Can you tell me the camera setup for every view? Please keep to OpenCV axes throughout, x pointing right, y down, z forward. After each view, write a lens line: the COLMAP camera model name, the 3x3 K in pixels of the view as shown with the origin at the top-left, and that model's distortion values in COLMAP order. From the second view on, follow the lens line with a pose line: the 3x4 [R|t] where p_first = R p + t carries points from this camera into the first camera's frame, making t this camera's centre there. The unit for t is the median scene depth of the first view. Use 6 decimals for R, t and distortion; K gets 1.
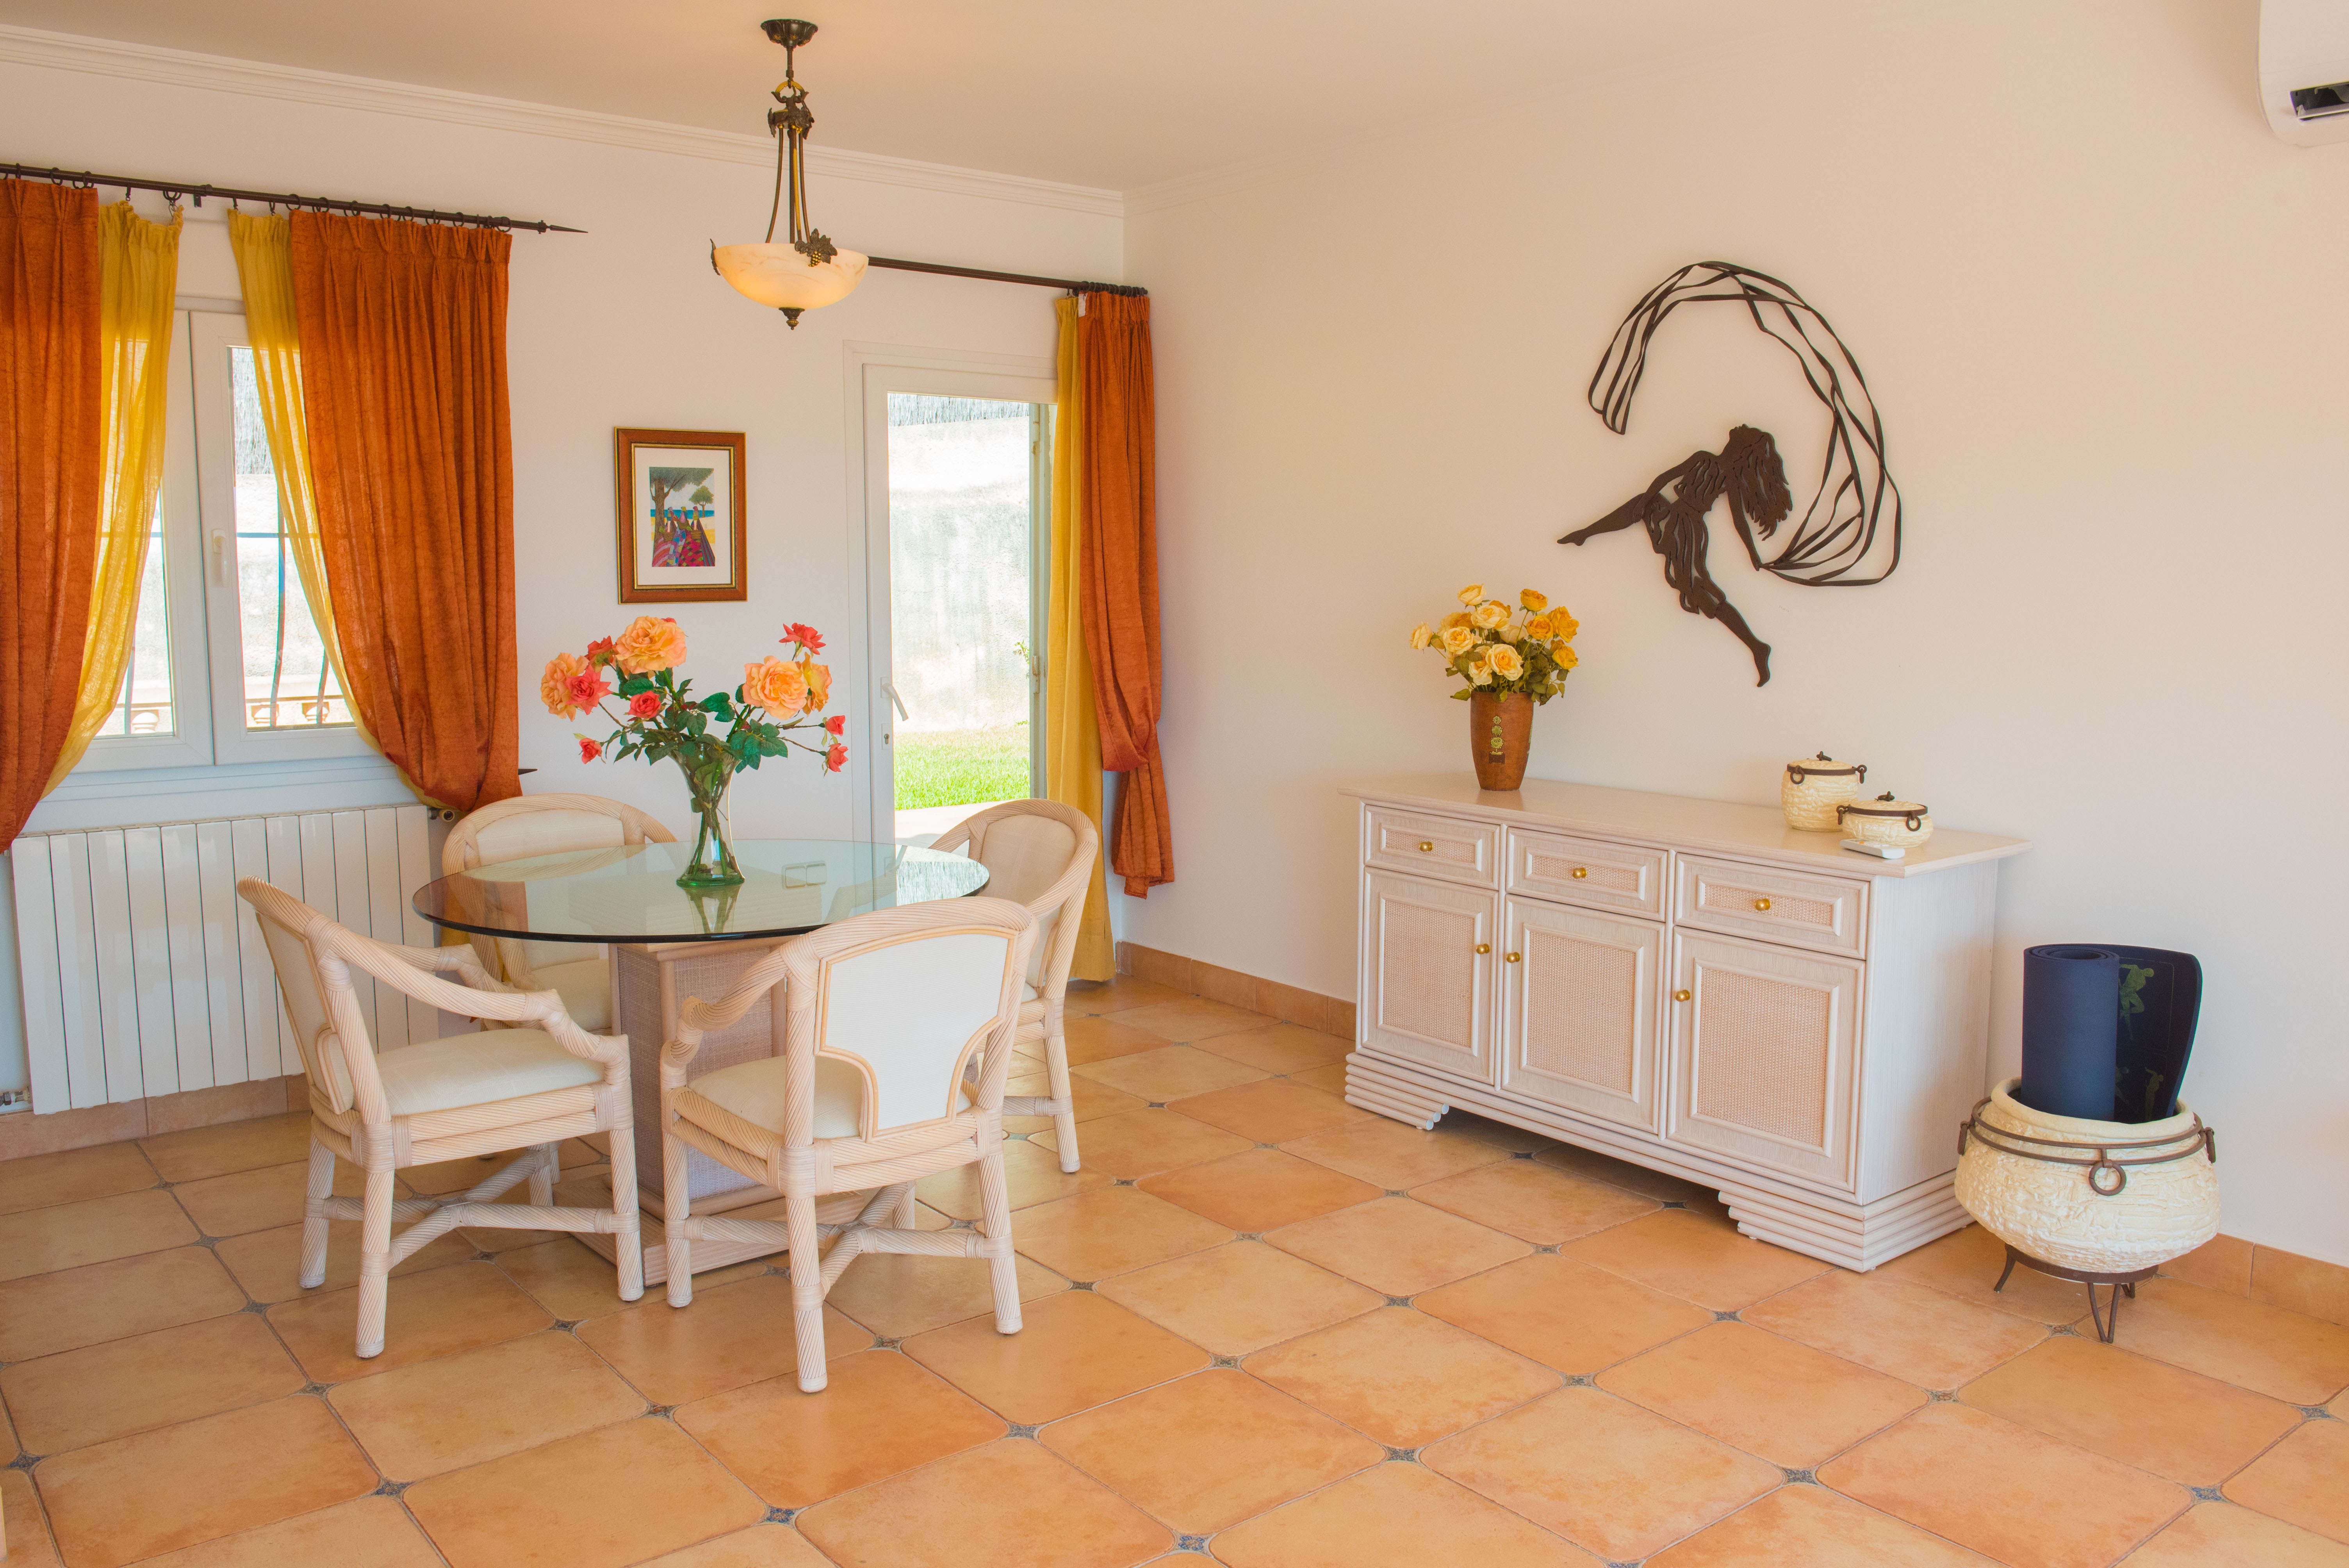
lens RADIAL K [[1845.9, 0, 1174.5], [0, 1845.9, 784.0], [0, 0, 1]] dist [-0.014469, -0.011330]
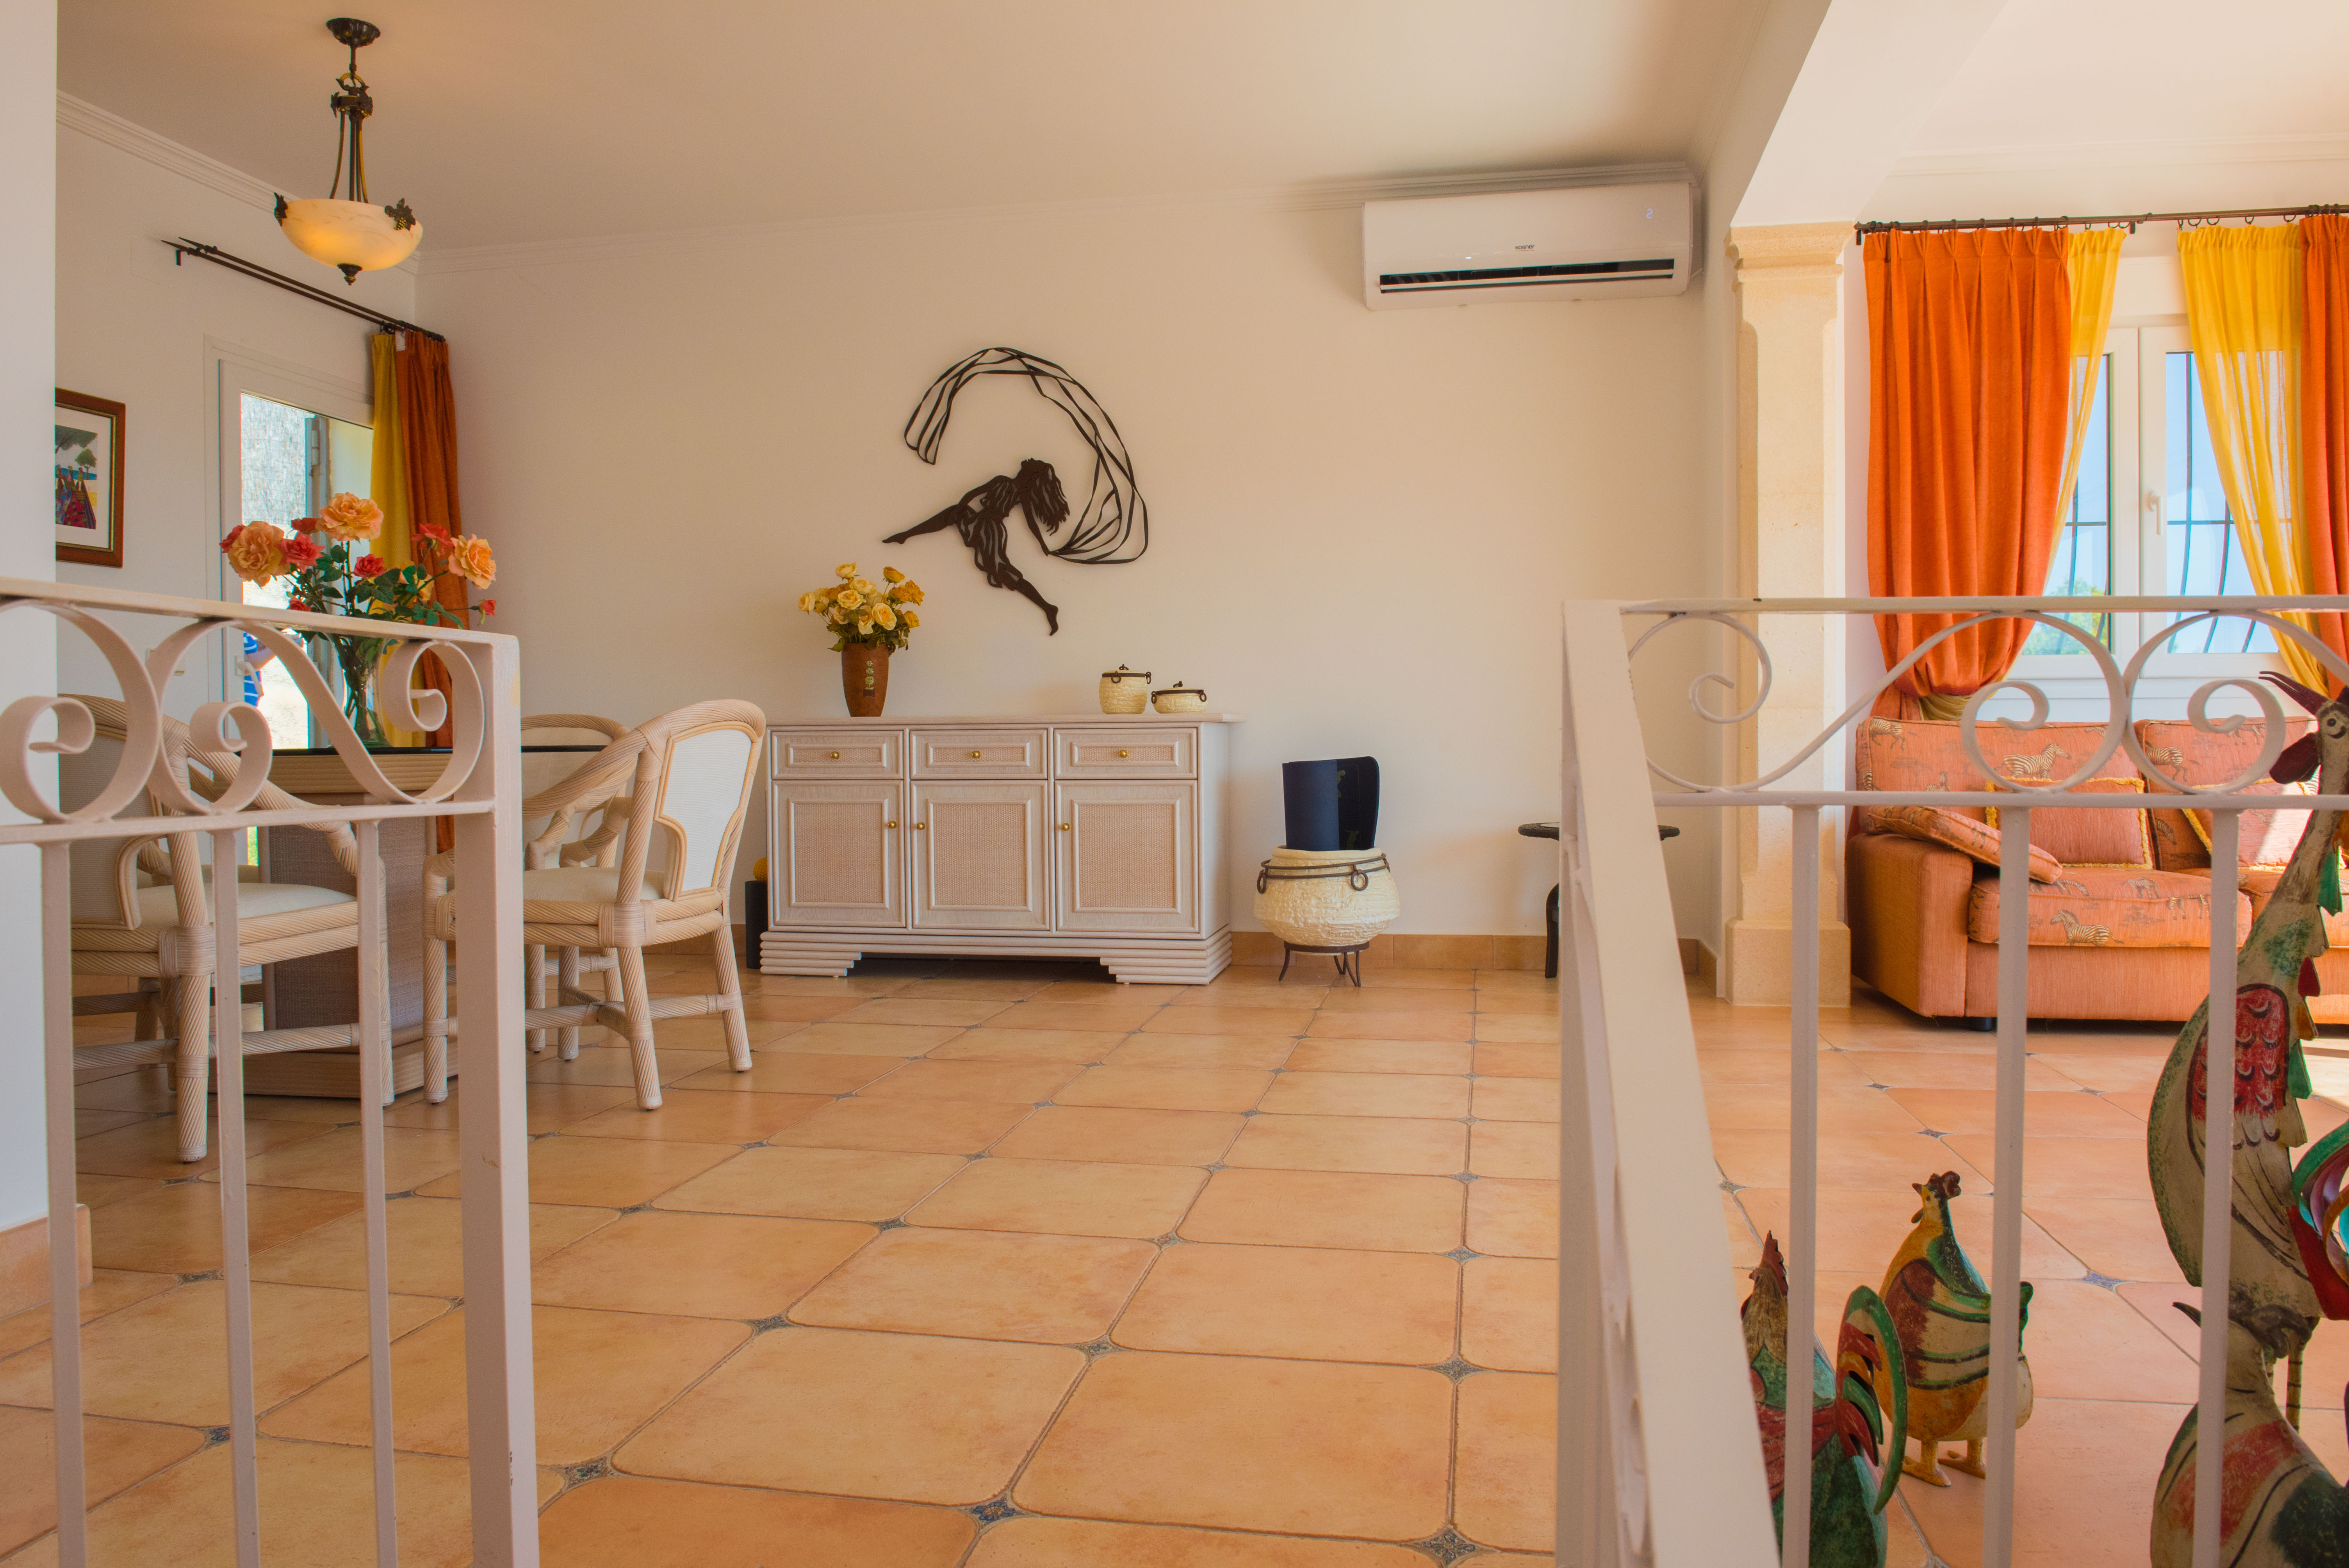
lens RADIAL K [[1623.9, 0, 1174.5], [0, 1623.9, 784.0], [0, 0, 1]] dist [-0.047011, -0.002262]
pose [[0.762207, -0.023366, 0.646911, -0.448759], [0.088439, 0.993737, -0.068308, 0.162814], [-0.641263, 0.109277, 0.759500, -0.028296]]
